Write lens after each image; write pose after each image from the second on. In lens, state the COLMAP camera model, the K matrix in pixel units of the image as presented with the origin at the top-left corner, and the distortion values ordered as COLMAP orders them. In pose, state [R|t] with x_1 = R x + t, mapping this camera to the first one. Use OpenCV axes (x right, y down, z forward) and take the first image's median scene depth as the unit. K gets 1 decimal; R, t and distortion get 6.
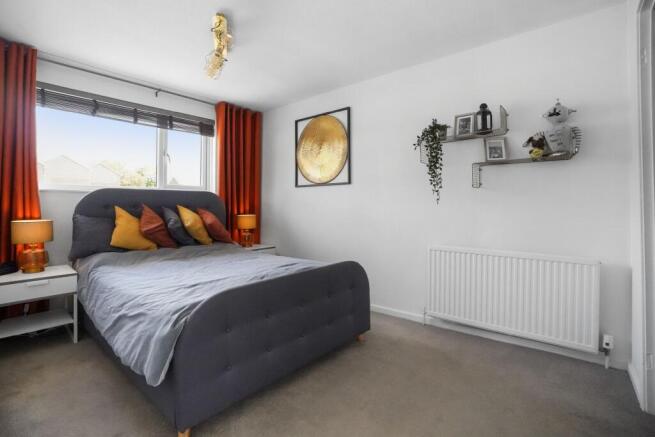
lens RADIAL K [[308.0, 0, 326.8], [0, 308.0, 214.0], [0, 0, 1]] dist [-0.072223, 0.029653]
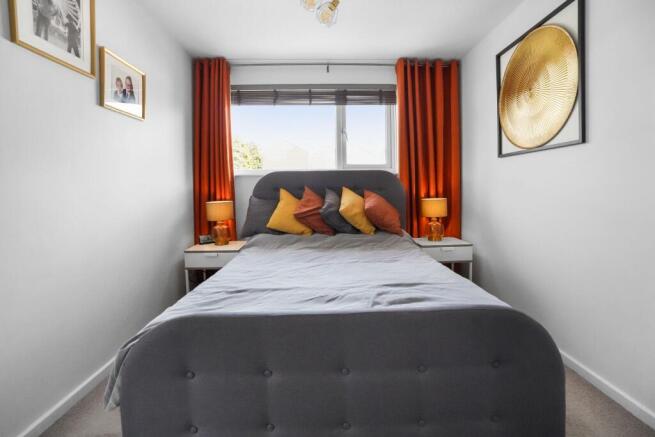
lens RADIAL K [[316.4, 0, 329.0], [0, 316.4, 194.6], [0, 0, 1]] dist [-0.065664, 0.032002]
pose [[0.668300, 0.008054, -0.743848, 0.173356], [-0.006805, 0.999966, 0.004713, -0.010614], [0.743860, 0.001912, 0.668332, 0.339641]]
